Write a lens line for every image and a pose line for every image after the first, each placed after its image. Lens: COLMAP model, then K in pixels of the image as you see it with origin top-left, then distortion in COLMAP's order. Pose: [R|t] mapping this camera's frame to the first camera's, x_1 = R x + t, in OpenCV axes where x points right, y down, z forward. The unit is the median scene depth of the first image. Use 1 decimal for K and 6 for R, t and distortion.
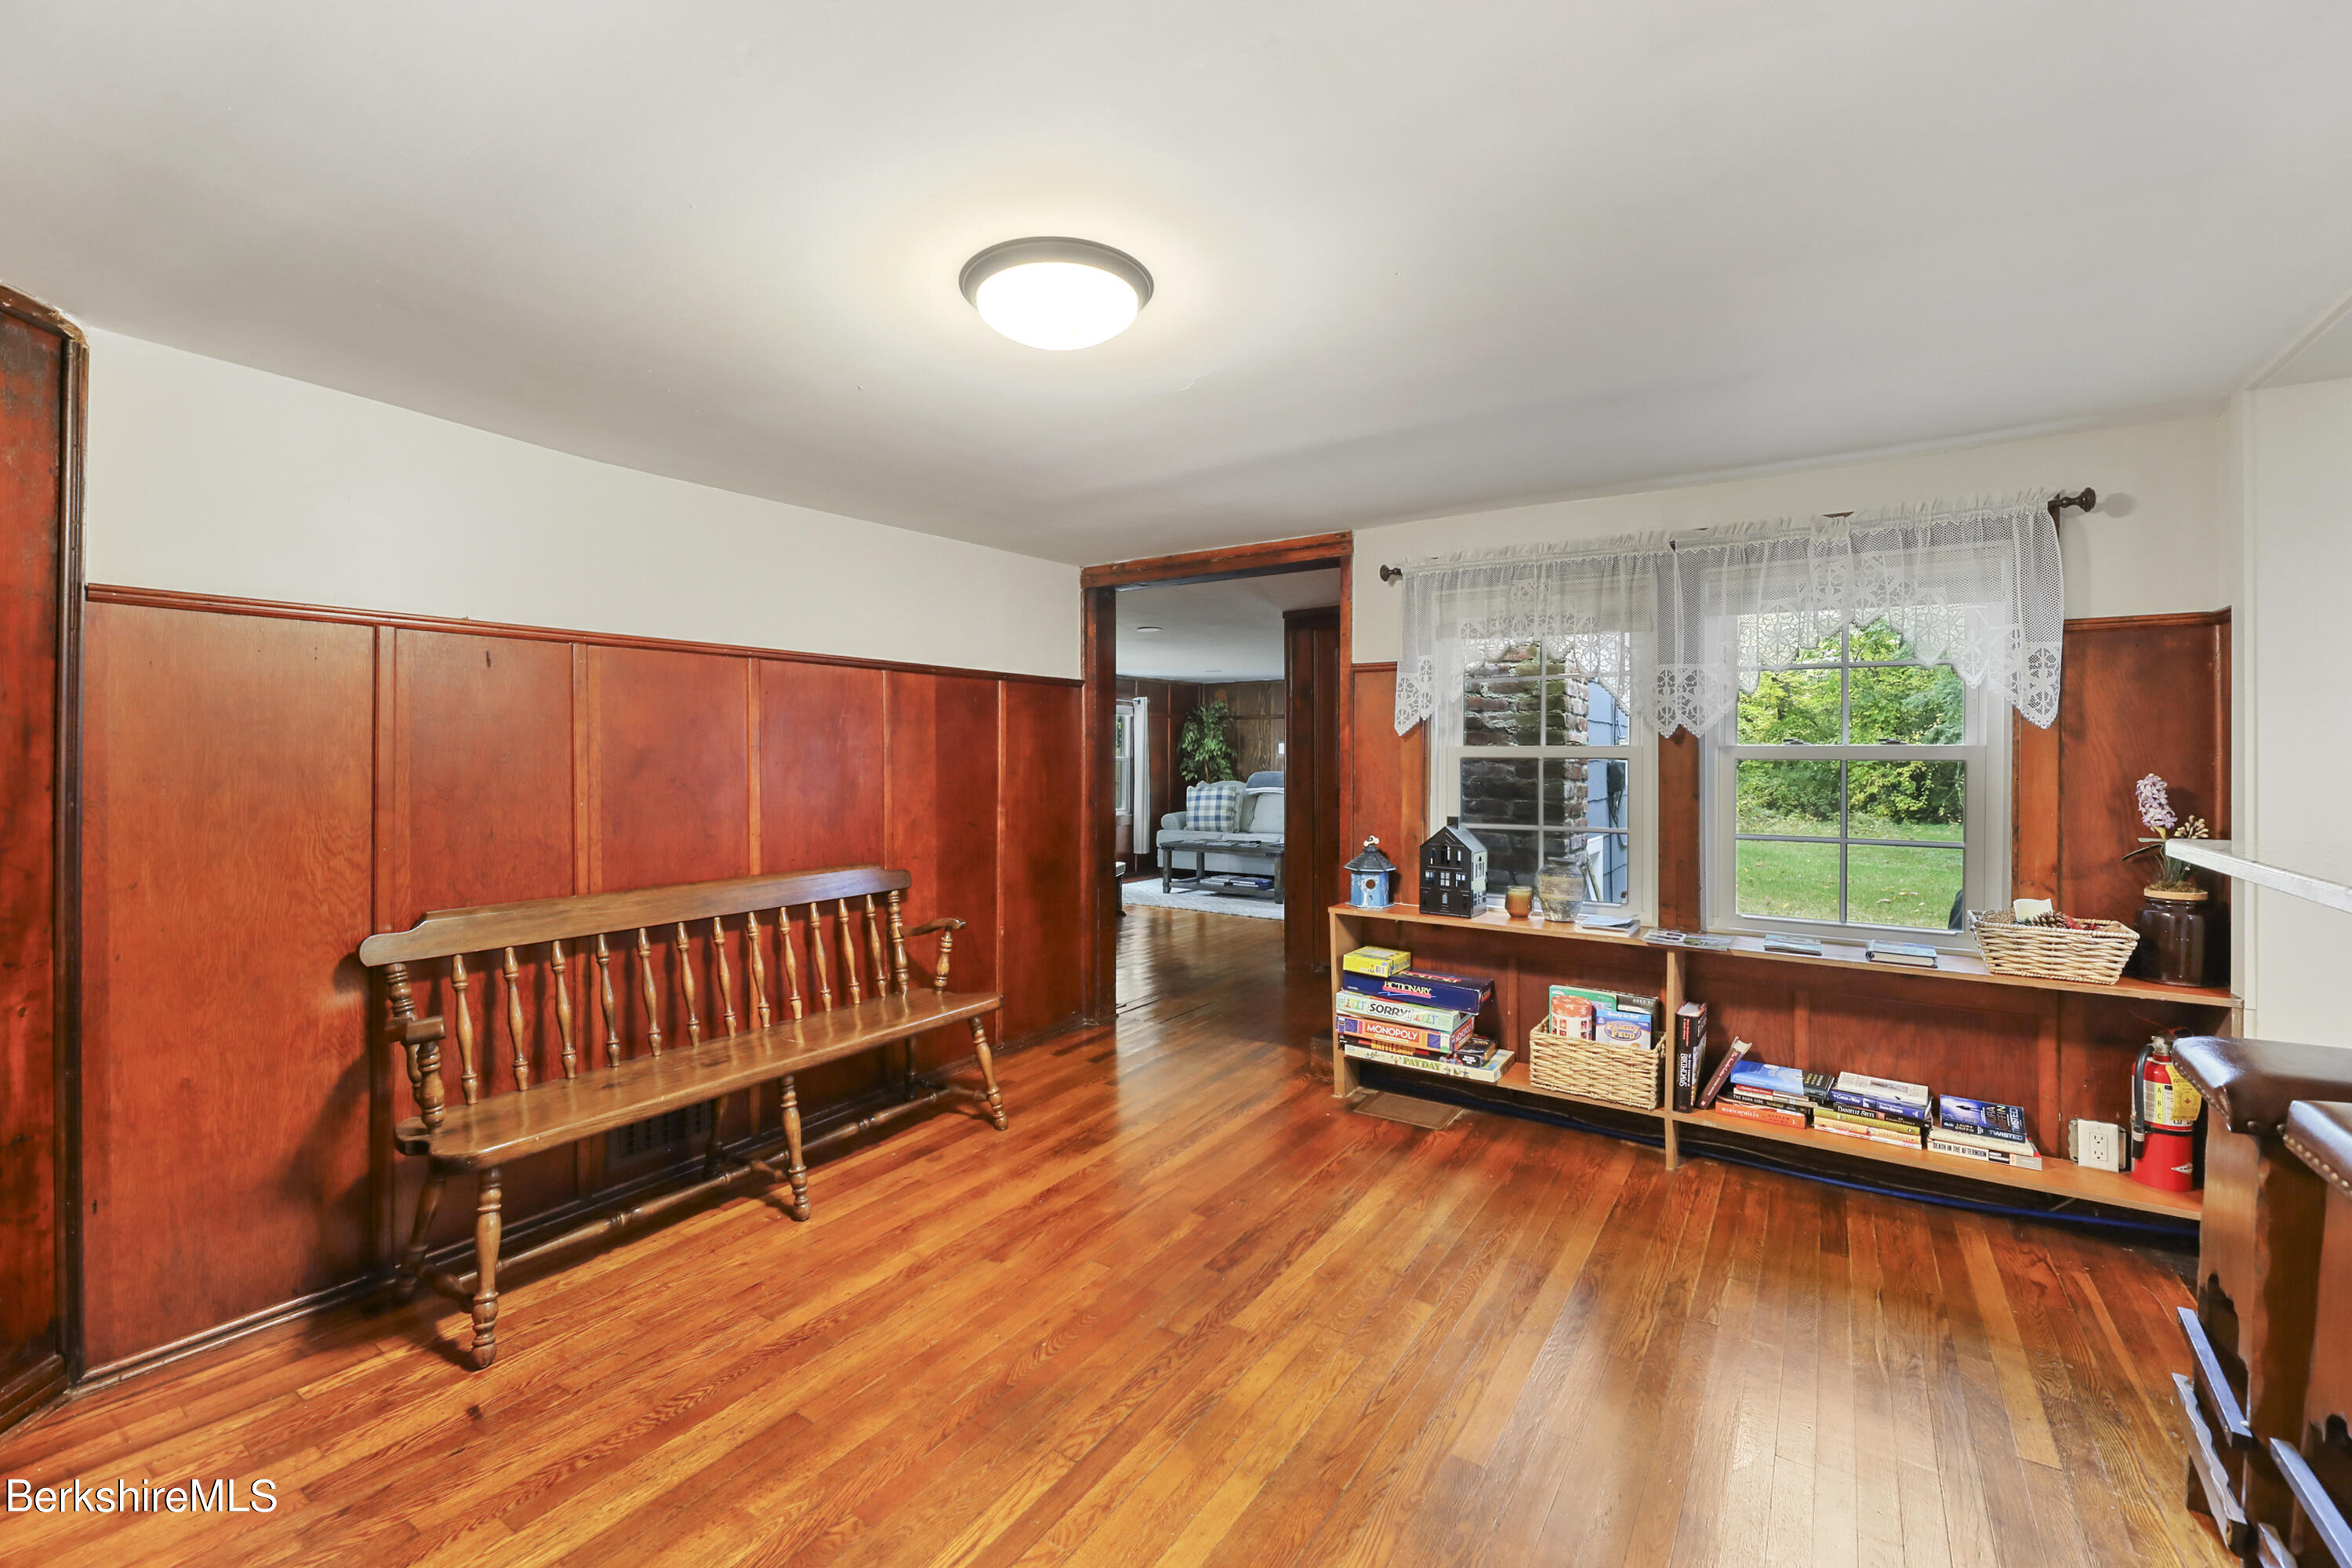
lens RADIAL K [[977.1, 0, 1155.1], [0, 977.1, 774.5], [0, 0, 1]] dist [-0.000358, -0.002811]
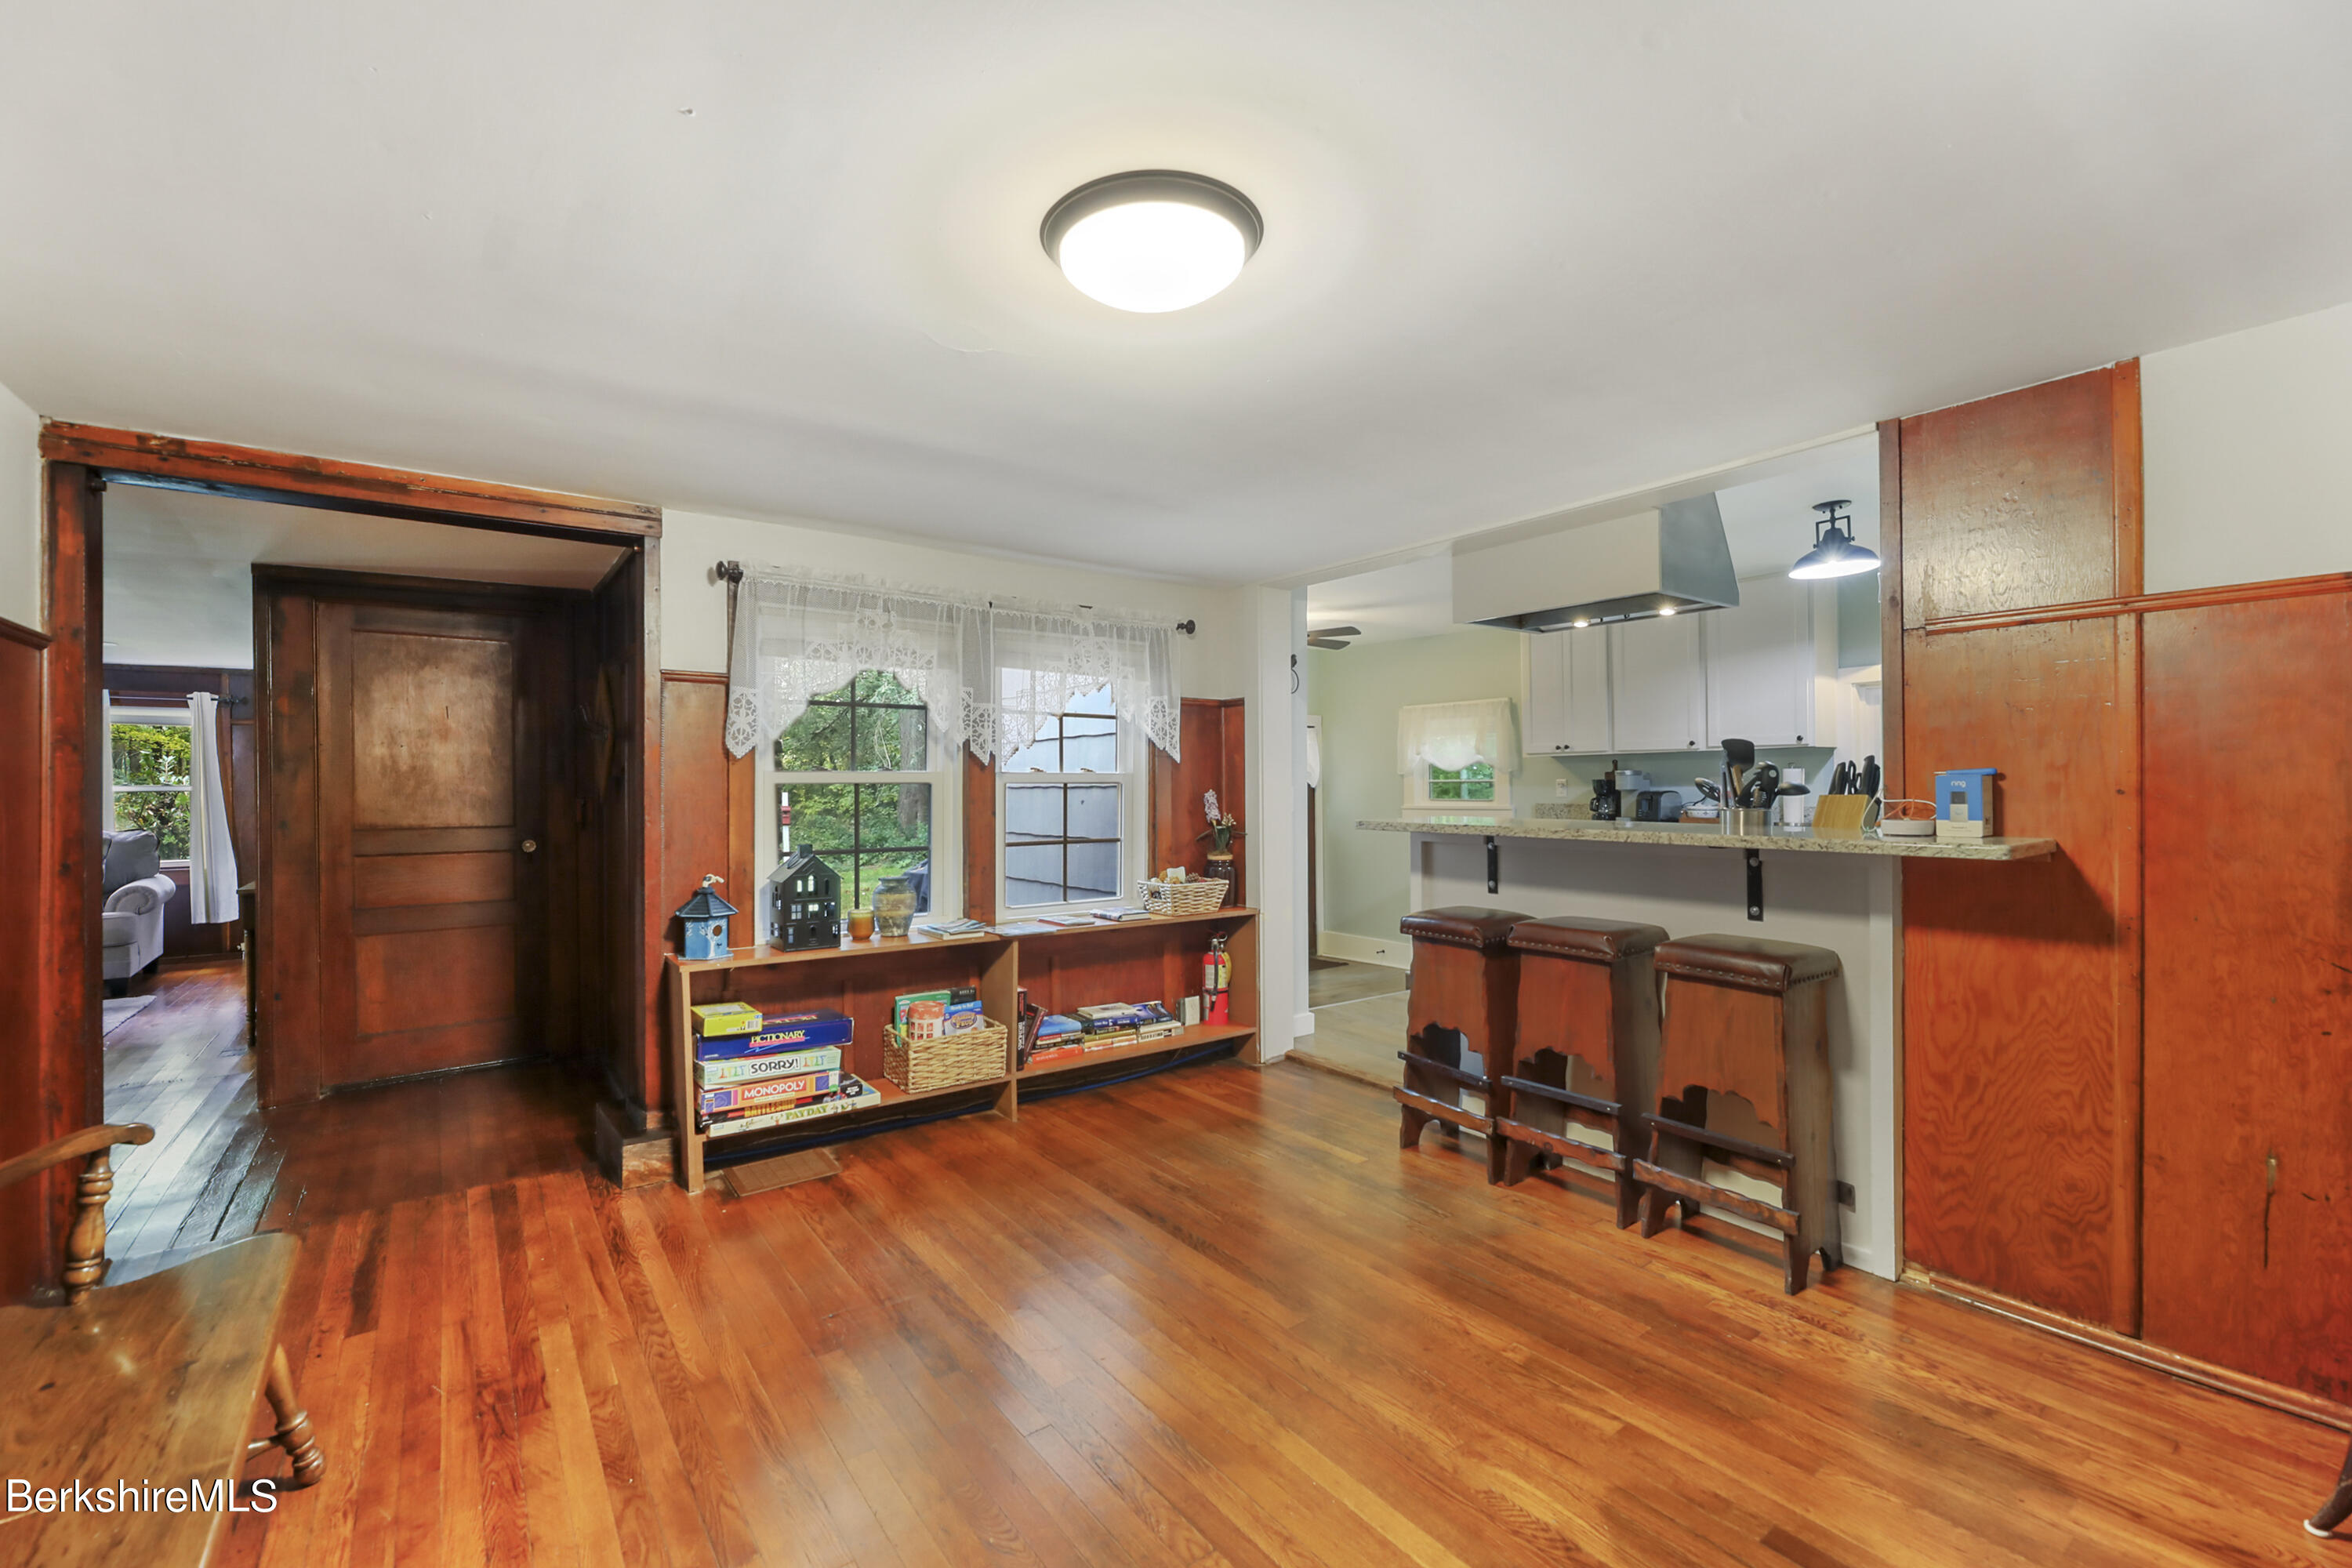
lens RADIAL K [[977.1, 0, 1149.8], [0, 977.1, 784.5], [0, 0, 1]] dist [-0.000358, -0.002811]
pose [[0.336087, -0.004193, 0.941822, -0.485545], [0.023043, 0.999727, -0.003772, -0.003859], [-0.941549, 0.022970, 0.336092, 0.373416]]
